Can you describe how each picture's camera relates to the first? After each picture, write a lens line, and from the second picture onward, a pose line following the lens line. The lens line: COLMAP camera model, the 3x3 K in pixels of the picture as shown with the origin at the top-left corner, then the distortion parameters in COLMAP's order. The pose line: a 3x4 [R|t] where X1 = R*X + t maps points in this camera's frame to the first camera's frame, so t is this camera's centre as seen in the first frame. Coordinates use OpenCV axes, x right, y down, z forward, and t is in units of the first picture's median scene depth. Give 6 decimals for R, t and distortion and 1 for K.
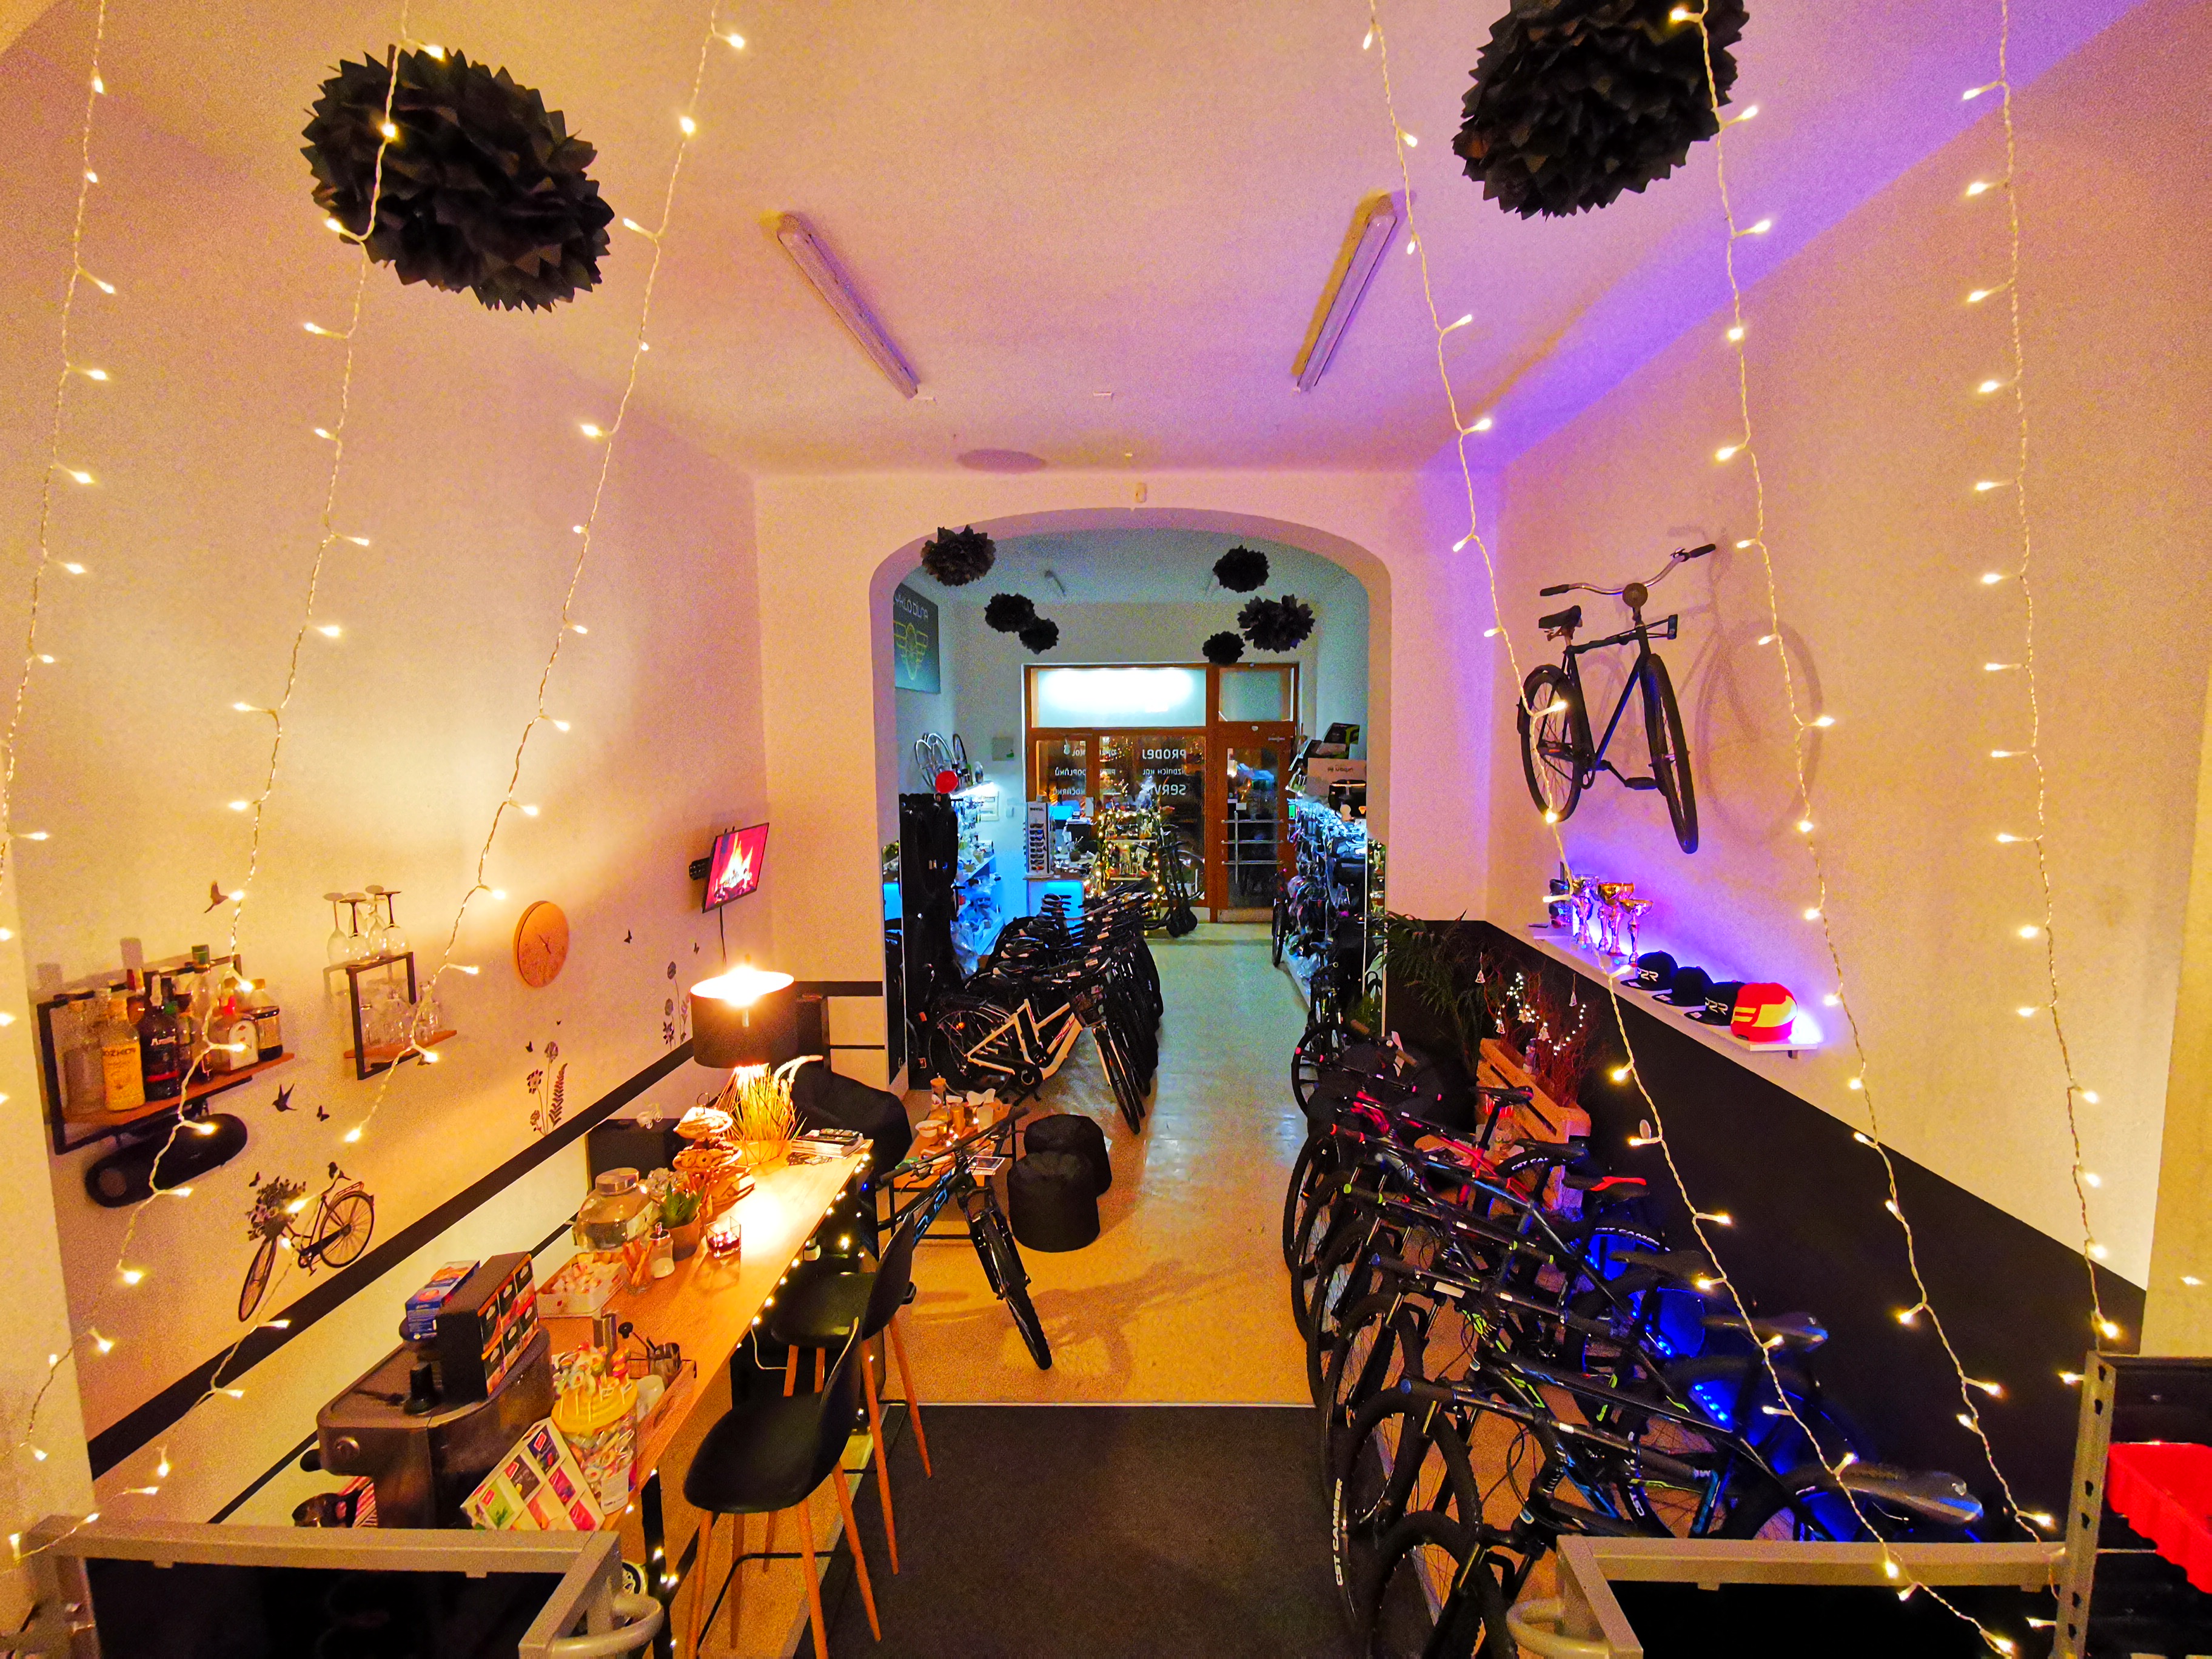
lens RADIAL K [[1022.1, 0, 1105.5], [0, 1022.1, 831.6], [0, 0, 1]] dist [0.007349, -0.002552]
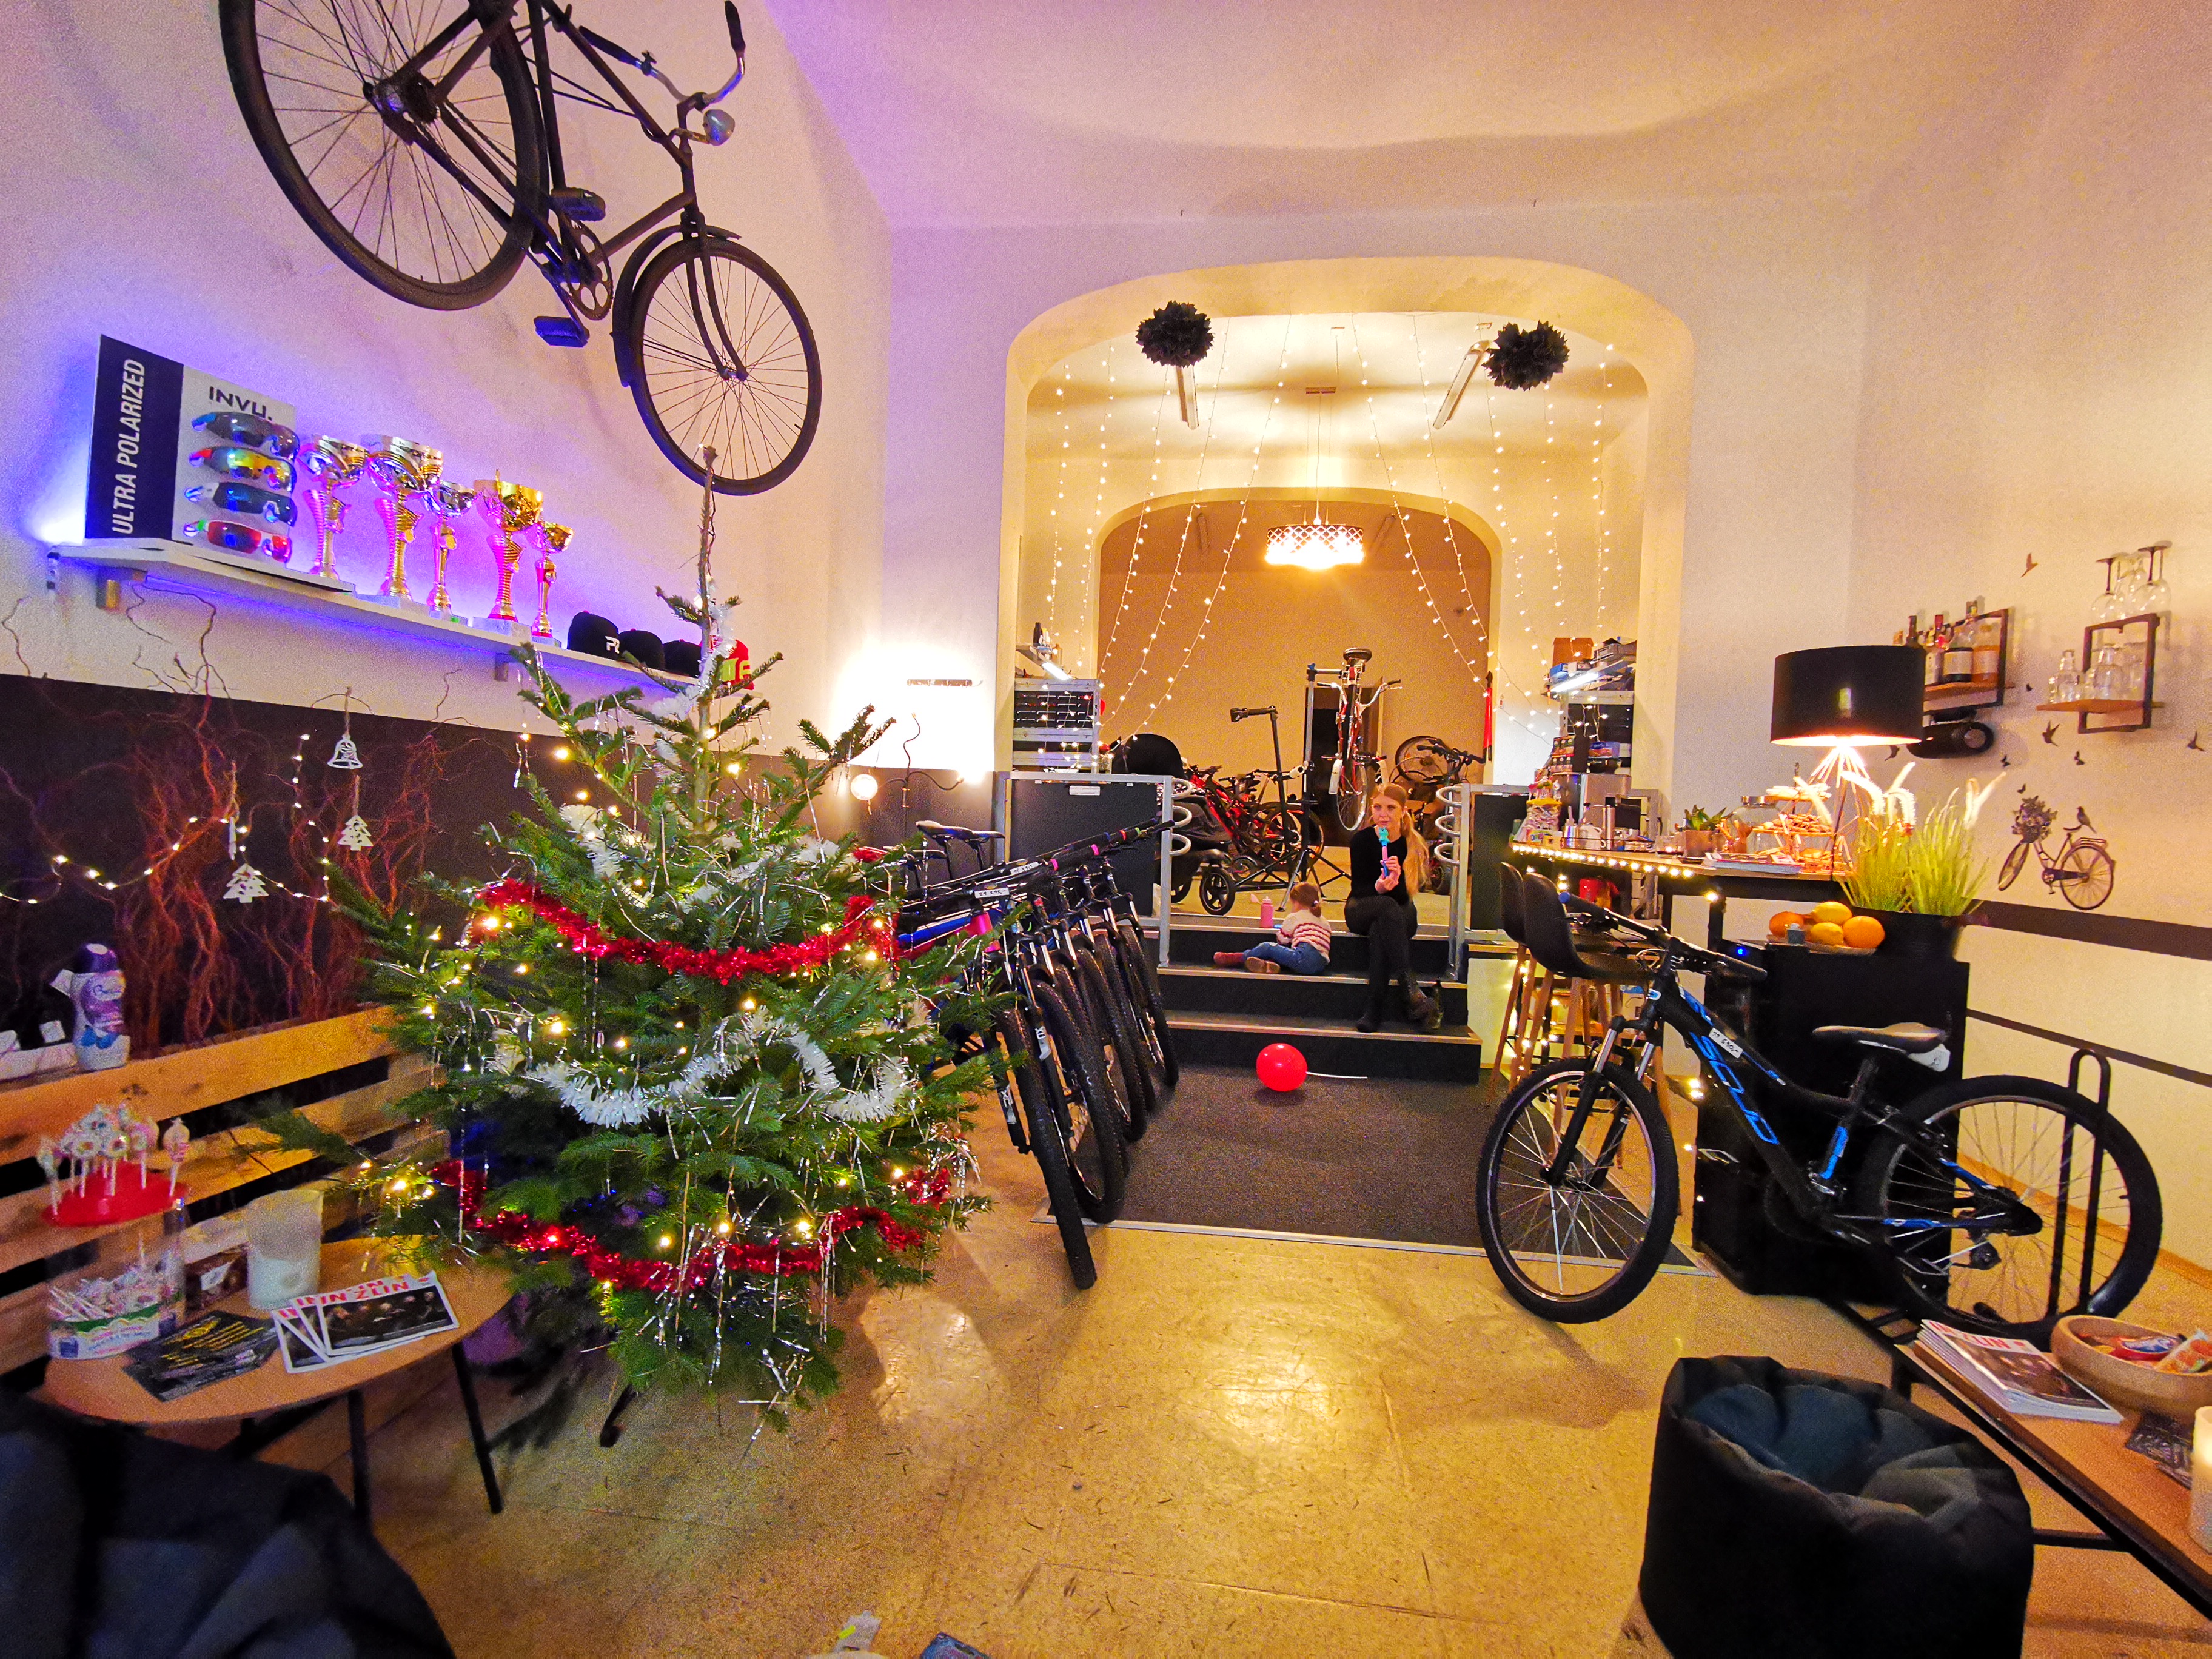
lens RADIAL K [[1022.1, 0, 1105.3], [0, 1022.1, 828.1], [0, 0, 1]] dist [0.007349, -0.002552]
pose [[-0.997367, -0.023981, 0.068441, 0.203213], [-0.014696, 0.990996, 0.133082, 0.210709], [-0.071016, 0.131725, -0.988739, 2.118864]]
